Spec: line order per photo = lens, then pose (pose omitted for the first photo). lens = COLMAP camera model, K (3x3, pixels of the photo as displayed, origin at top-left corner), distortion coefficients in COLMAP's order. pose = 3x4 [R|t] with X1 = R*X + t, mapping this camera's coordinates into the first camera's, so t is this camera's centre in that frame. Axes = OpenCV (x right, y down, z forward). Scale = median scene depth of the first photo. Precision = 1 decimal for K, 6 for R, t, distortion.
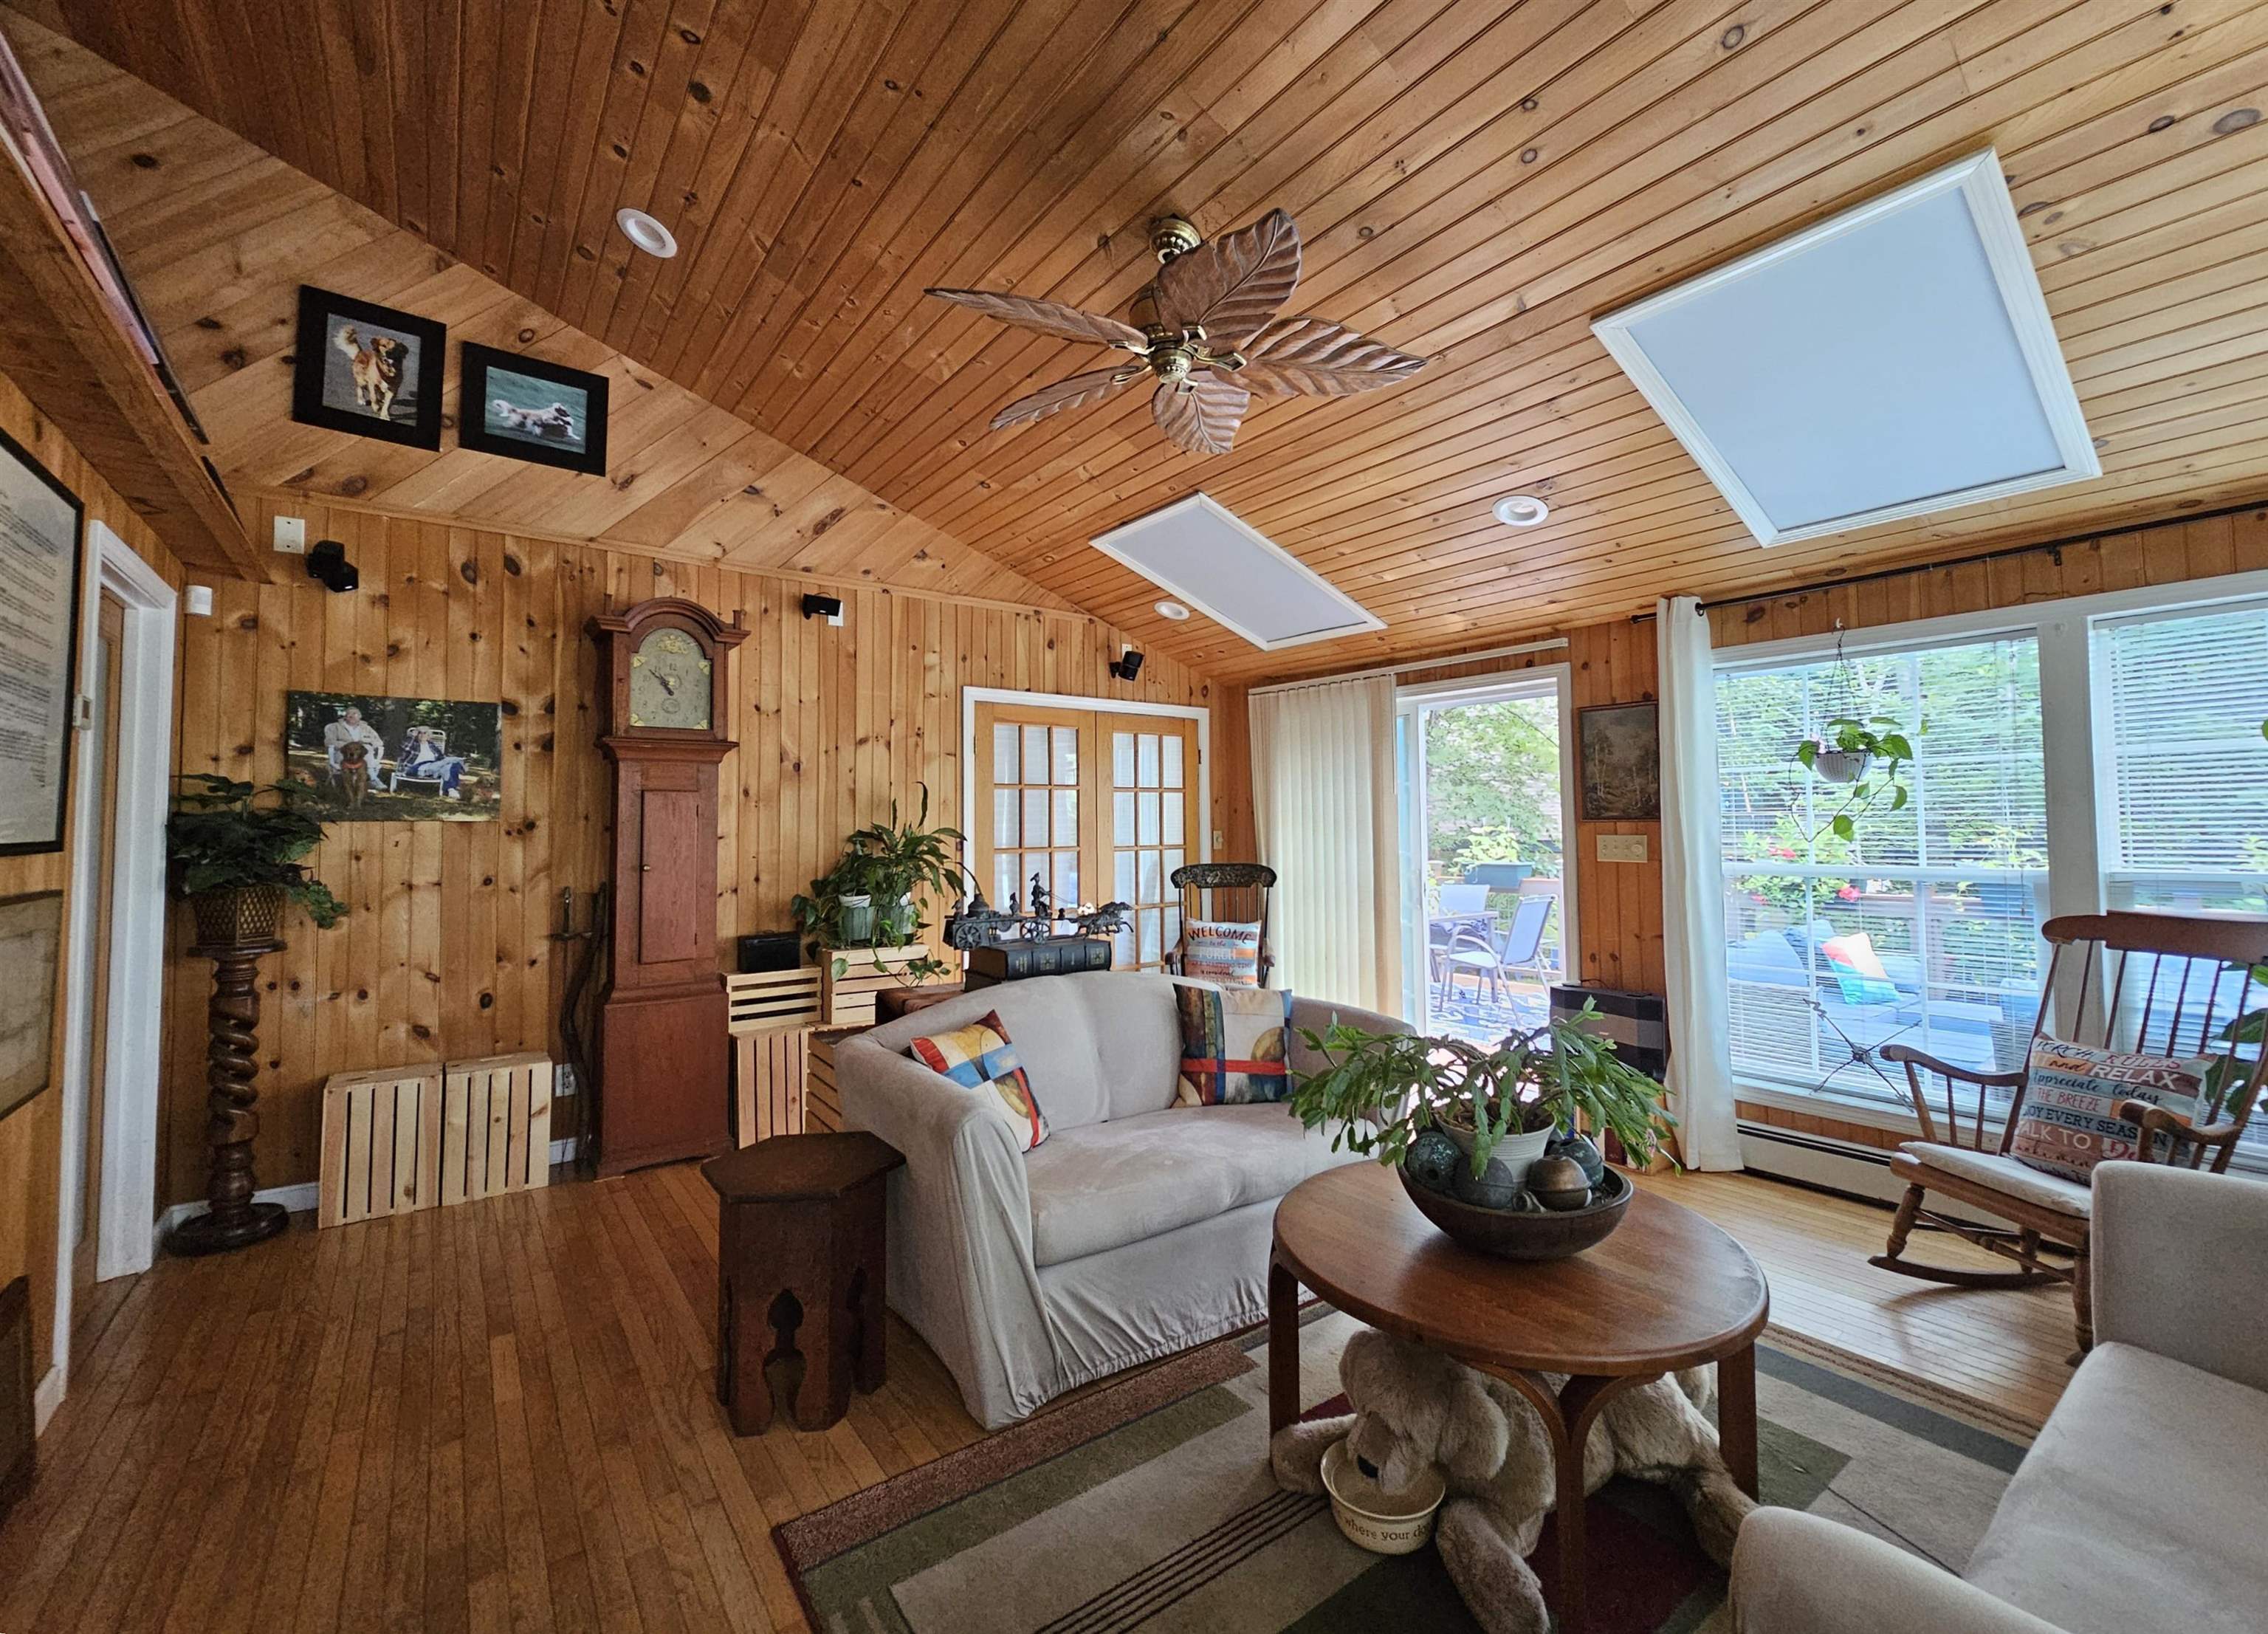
lens RADIAL K [[935.7, 0, 1139.8], [0, 935.7, 786.8], [0, 0, 1]] dist [0.000030, -0.000094]
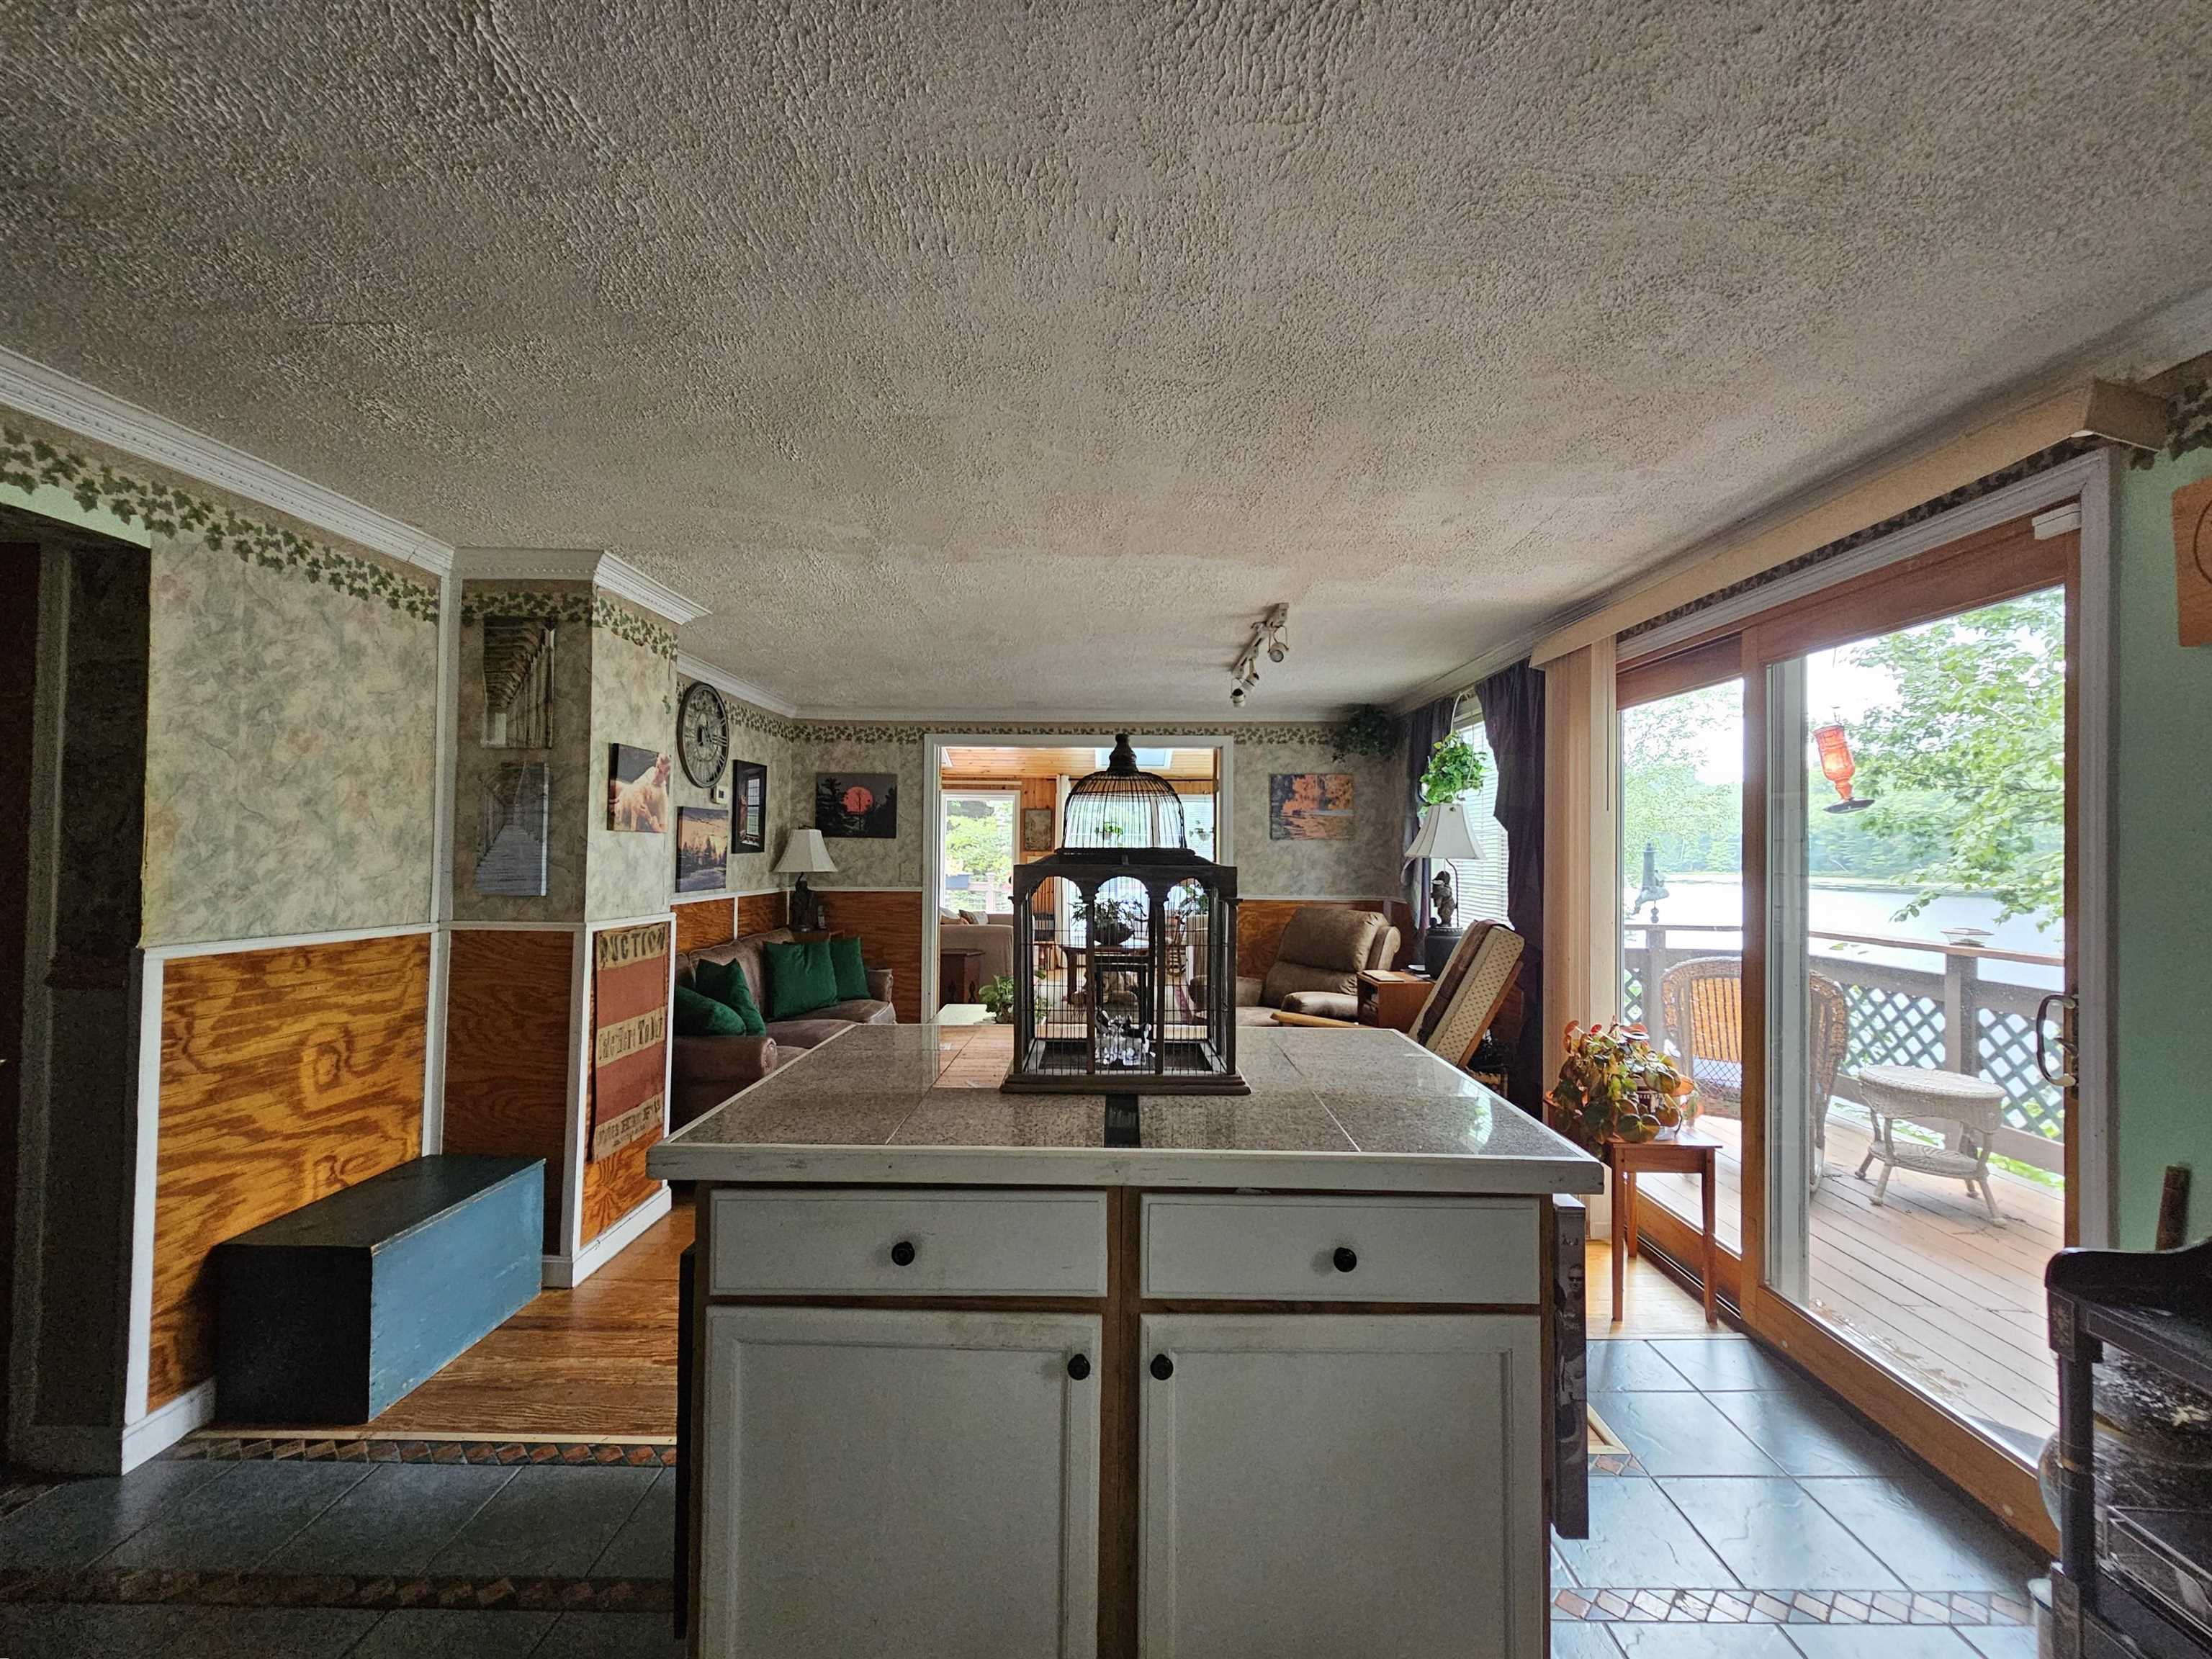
lens RADIAL K [[904.1, 0, 1106.0], [0, 904.1, 829.5], [0, 0, 1]] dist [-0.000115, 0.000001]
pose [[0.604016, 0.030162, 0.796401, -1.425727], [-0.045947, 0.998939, -0.002985, -0.027158], [-0.795647, -0.034790, 0.604761, -0.738892]]
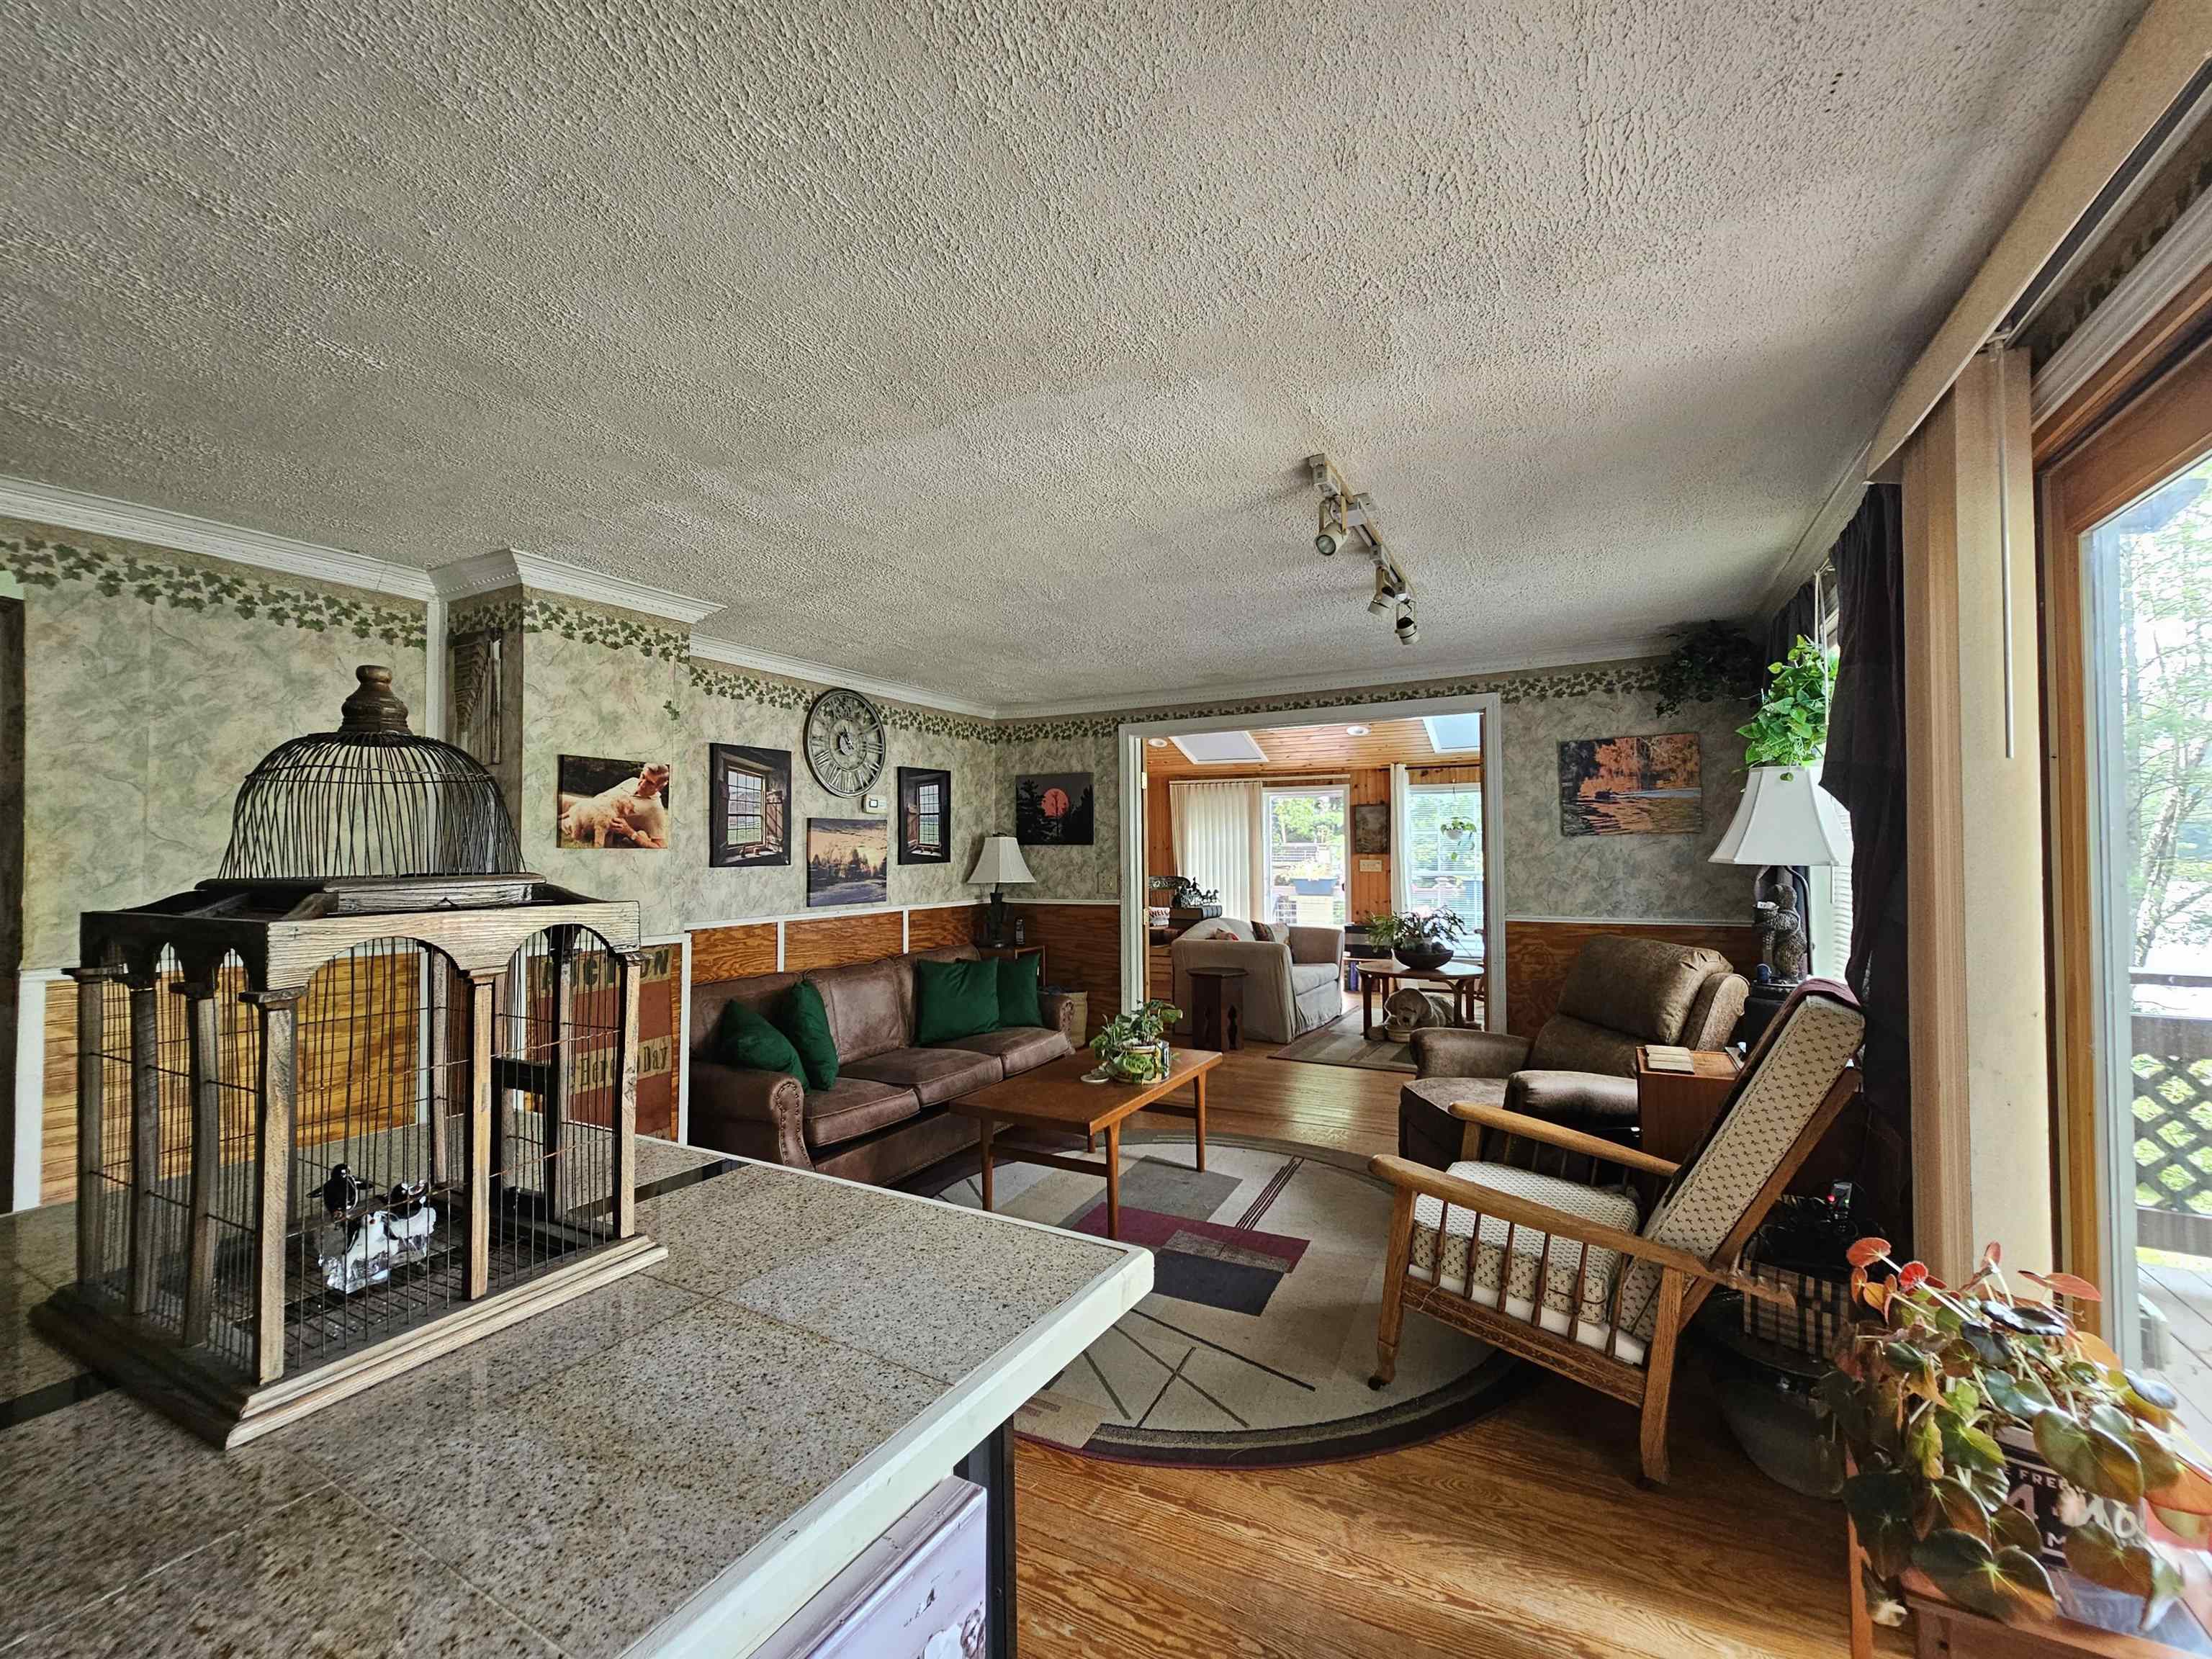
lens RADIAL K [[909.7, 0, 1111.8], [0, 909.7, 835.1], [0, 0, 1]] dist [-0.001796, 0.000097]
pose [[0.906749, 0.006278, 0.421625, -1.009936], [-0.014834, 0.999745, 0.017015, -0.037499], [-0.421411, -0.021683, 0.906611, -0.777638]]
